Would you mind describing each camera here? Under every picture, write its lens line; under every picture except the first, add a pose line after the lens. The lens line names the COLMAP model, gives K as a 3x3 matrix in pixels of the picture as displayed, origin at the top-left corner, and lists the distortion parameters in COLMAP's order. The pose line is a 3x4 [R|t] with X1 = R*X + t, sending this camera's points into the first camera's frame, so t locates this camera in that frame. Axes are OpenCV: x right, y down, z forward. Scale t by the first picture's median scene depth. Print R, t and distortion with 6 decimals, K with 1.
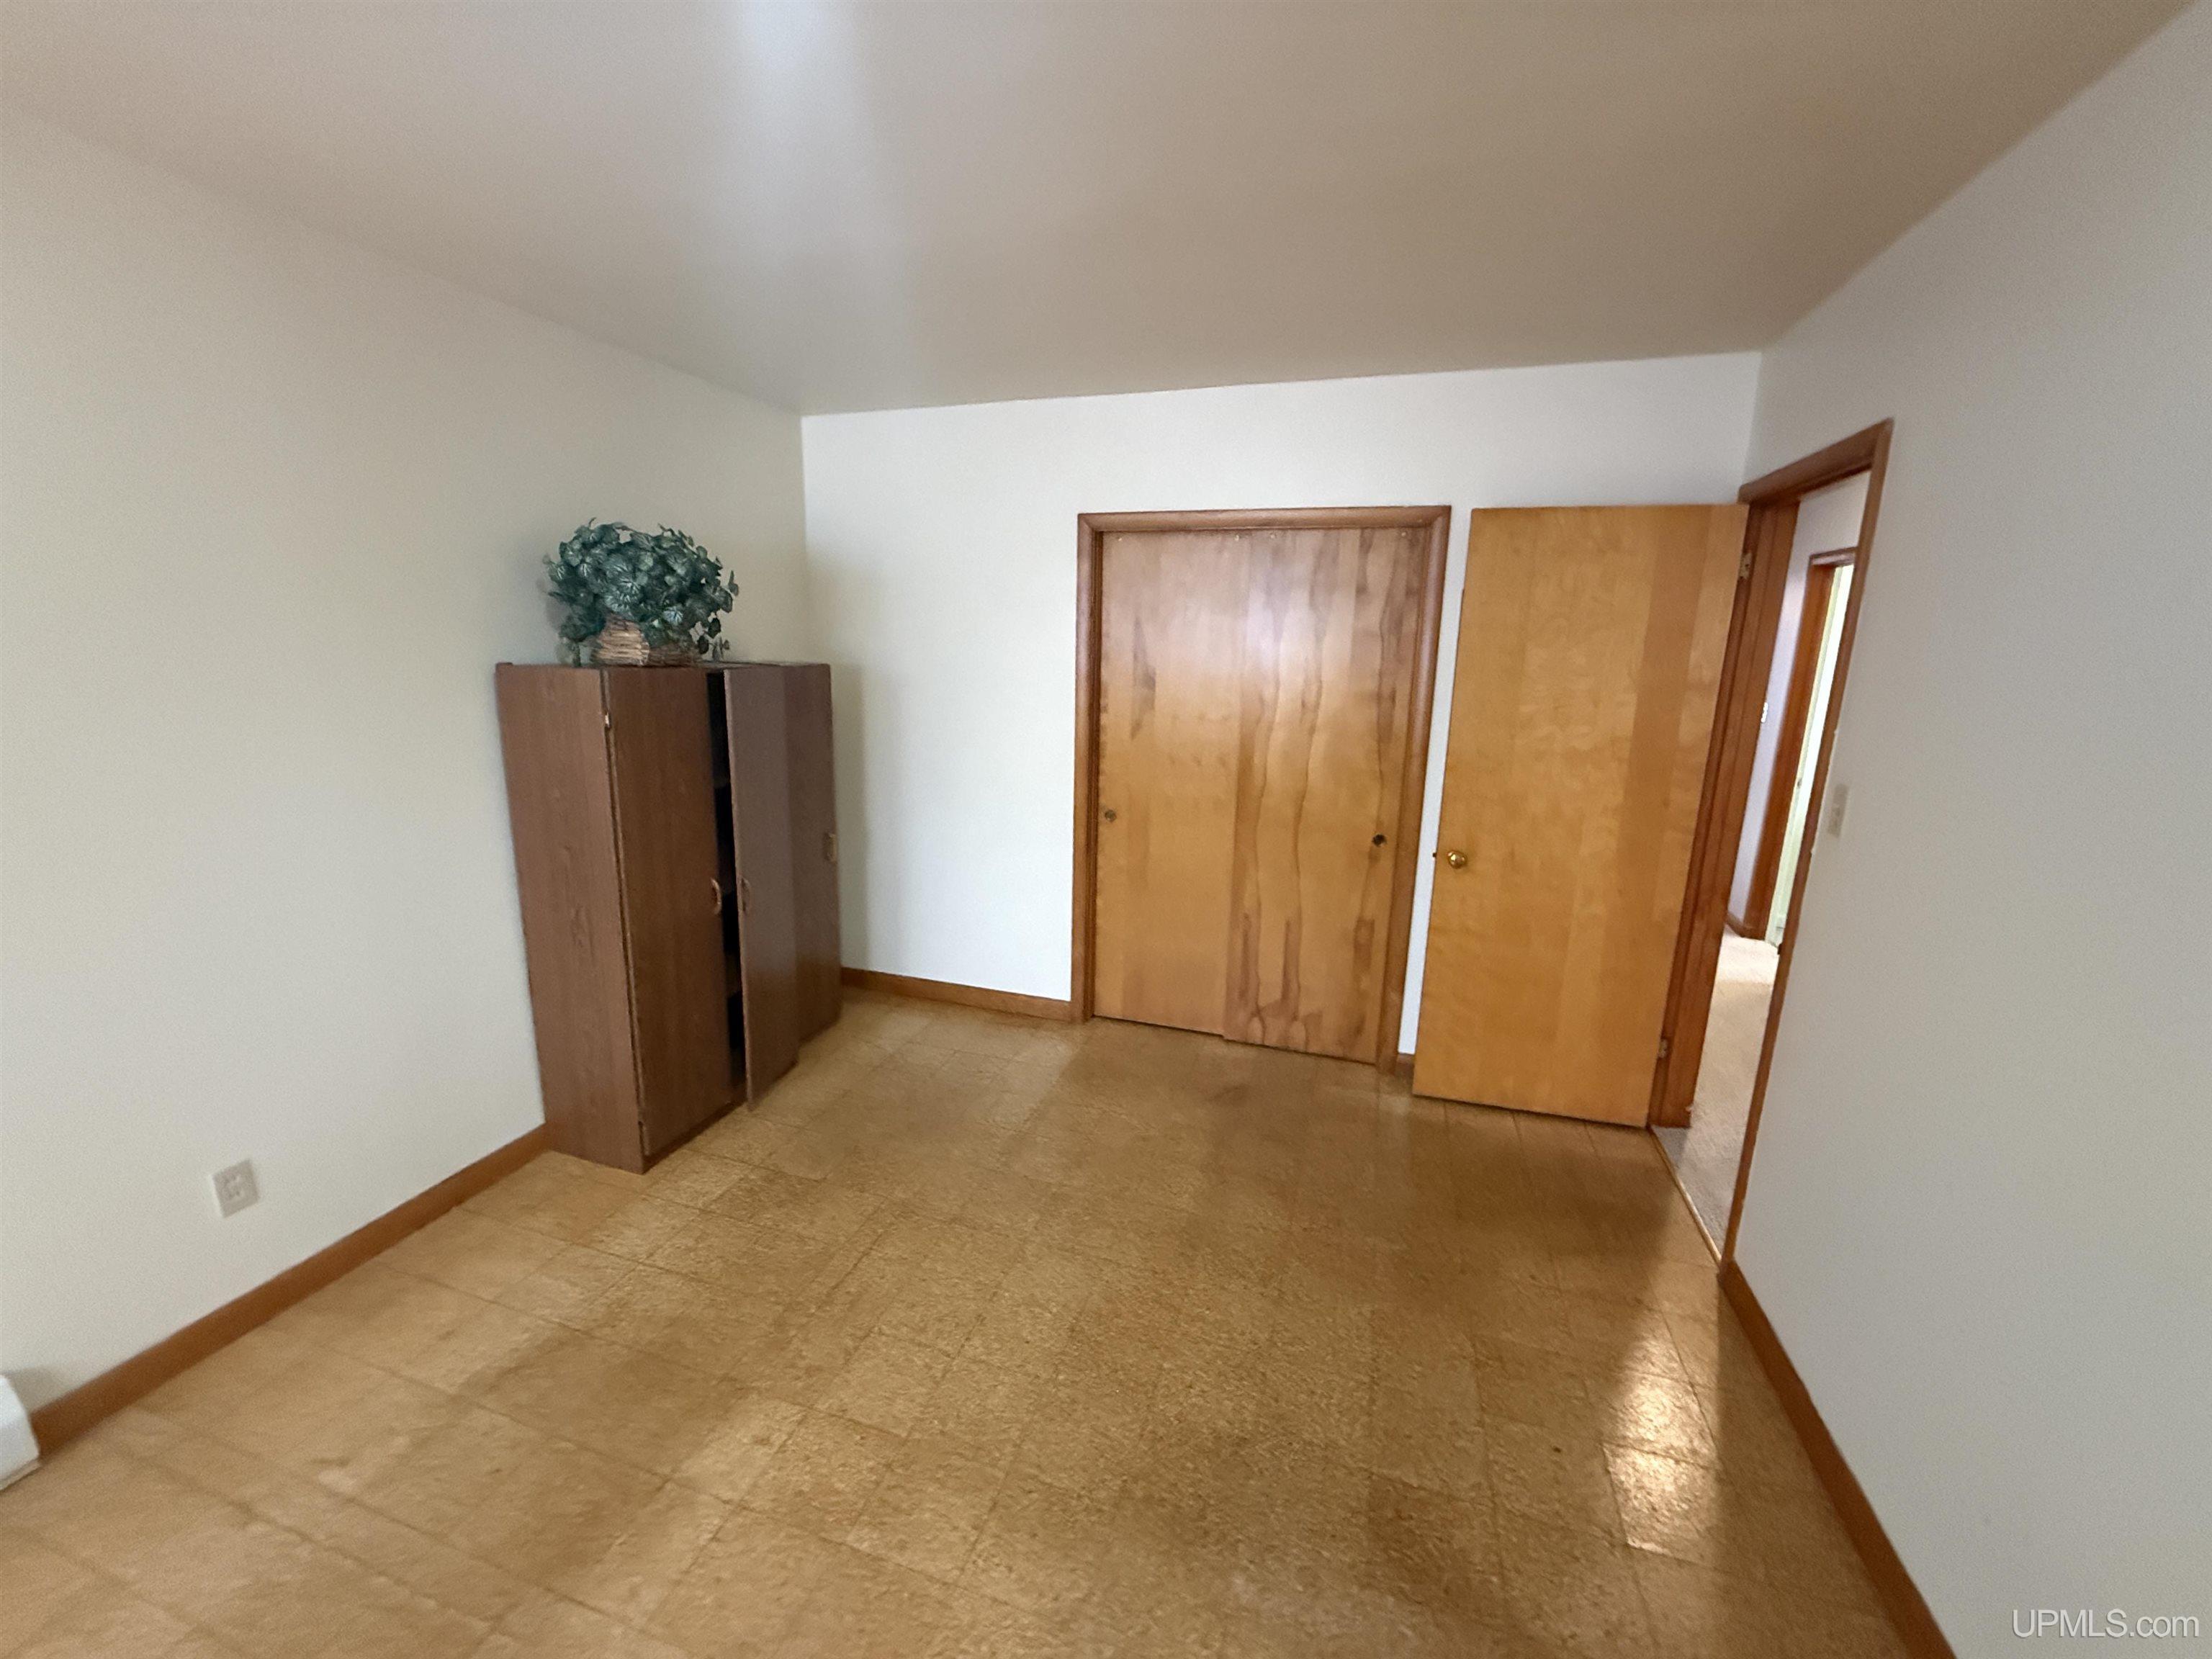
lens RADIAL K [[881.2, 0, 1106.1], [0, 881.2, 824.1], [0, 0, 1]] dist [-0.008227, -0.000286]
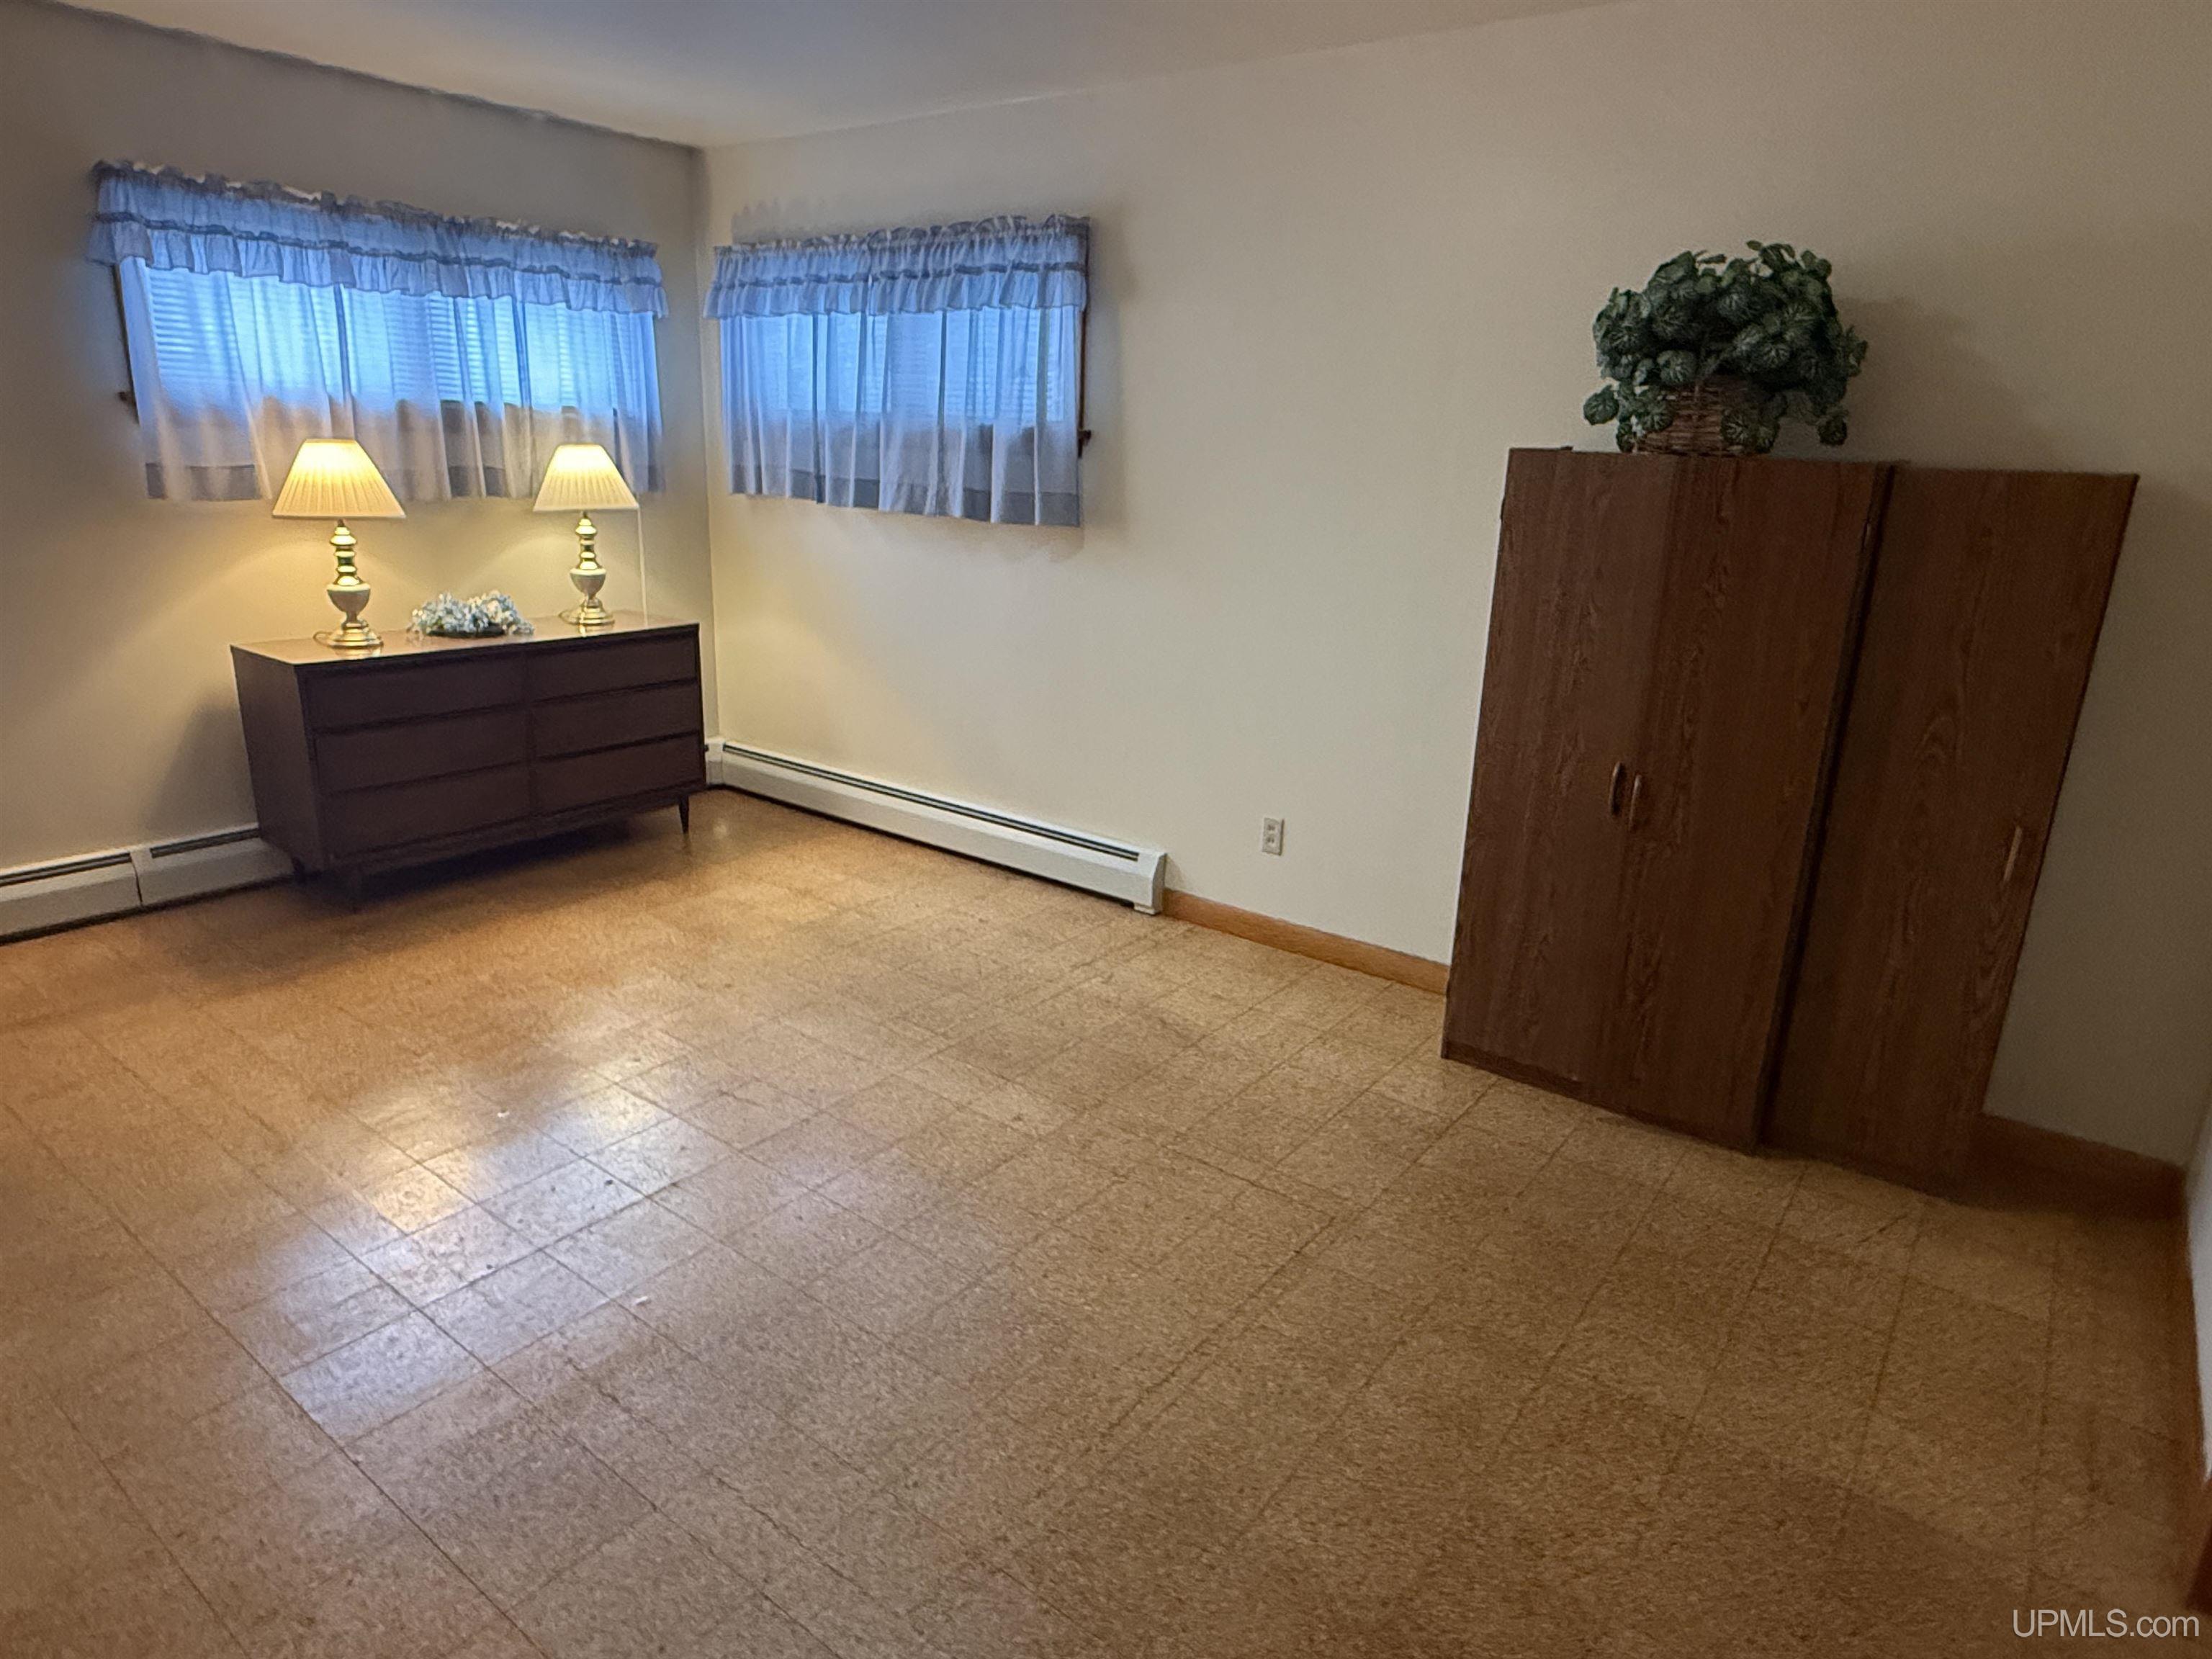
lens RADIAL K [[1298.6, 0, 1106.7], [0, 1298.6, 829.7], [0, 0, 1]] dist [-0.002323, -0.000225]
pose [[-0.338754, 0.237727, -0.910347, 0.854680], [-0.230232, 0.917195, 0.325188, -0.175001], [0.912271, 0.319749, -0.255971, 1.204174]]
